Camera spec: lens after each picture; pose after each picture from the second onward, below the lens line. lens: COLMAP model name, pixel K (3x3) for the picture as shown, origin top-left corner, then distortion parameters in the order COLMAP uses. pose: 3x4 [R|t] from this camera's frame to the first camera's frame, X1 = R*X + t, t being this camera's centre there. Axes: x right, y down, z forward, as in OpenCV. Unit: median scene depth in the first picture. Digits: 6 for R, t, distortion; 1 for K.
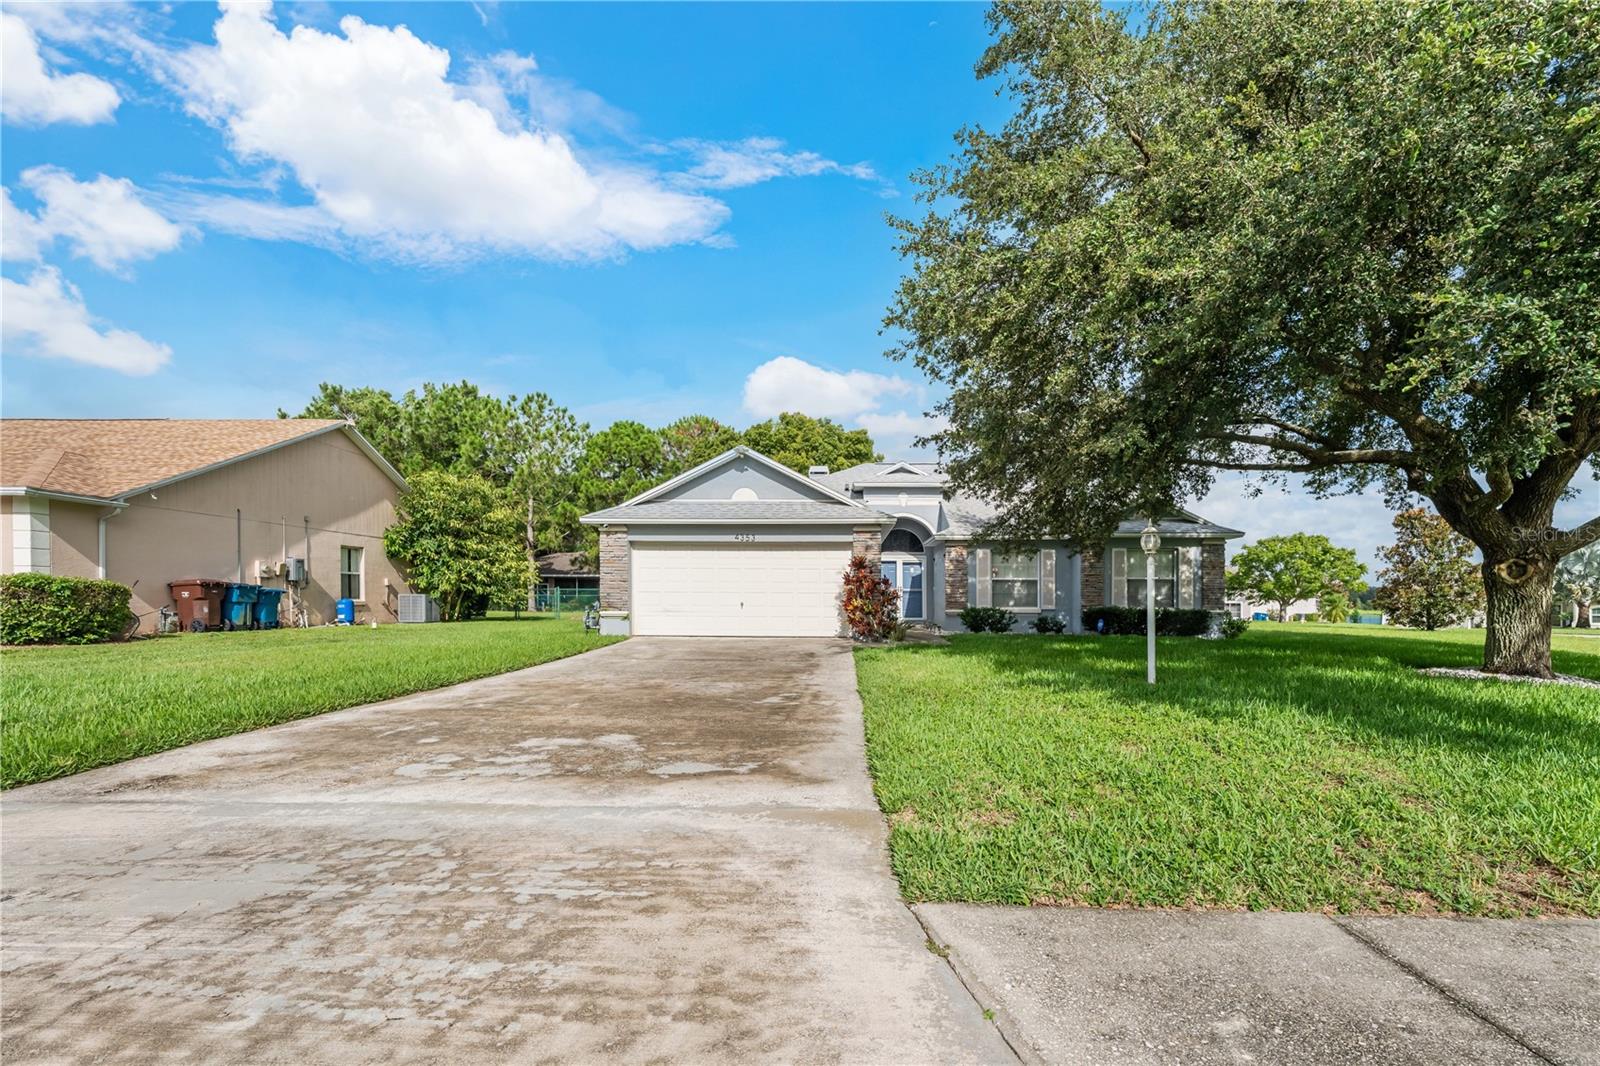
lens RADIAL K [[656.4, 0, 773.5], [0, 656.4, 581.3], [0, 0, 1]] dist [-0.000869, -0.000356]
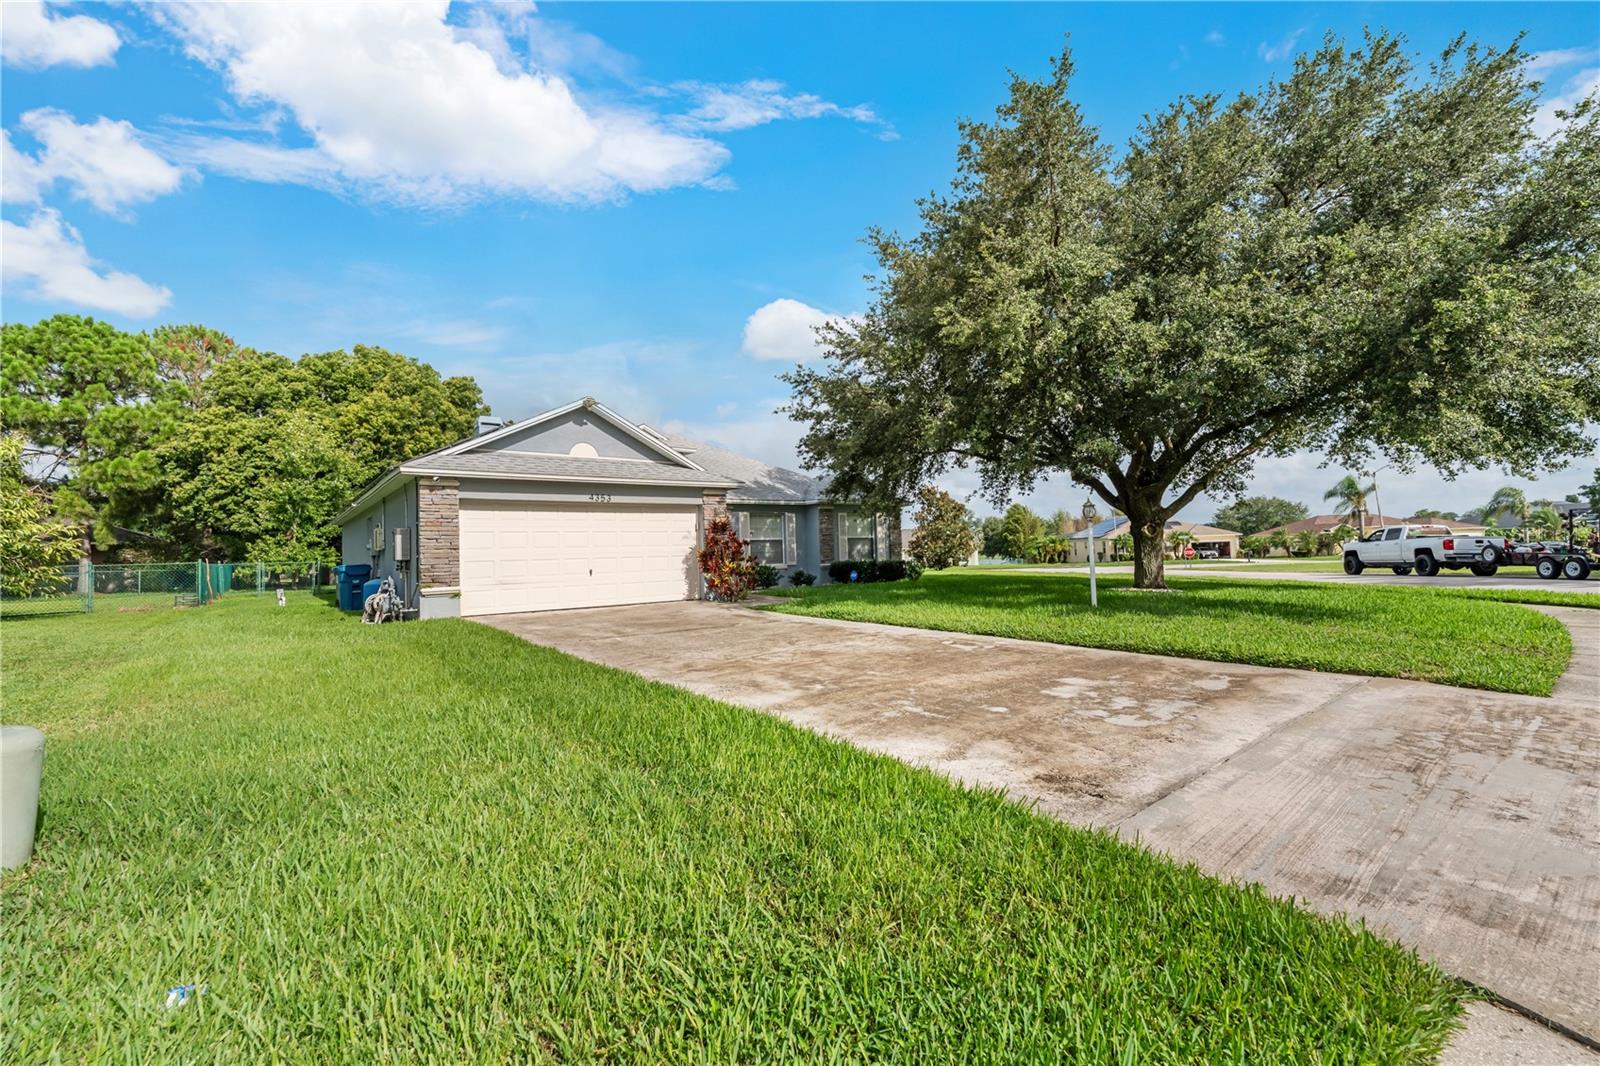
lens RADIAL K [[656.4, 0, 796.2], [0, 656.4, 527.8], [0, 0, 1]] dist [-0.000869, -0.000356]
pose [[0.787116, -0.003666, 0.616794, -0.377050], [0.017425, 0.999715, -0.016294, -0.005661], [-0.616559, 0.023572, 0.786956, 0.110330]]
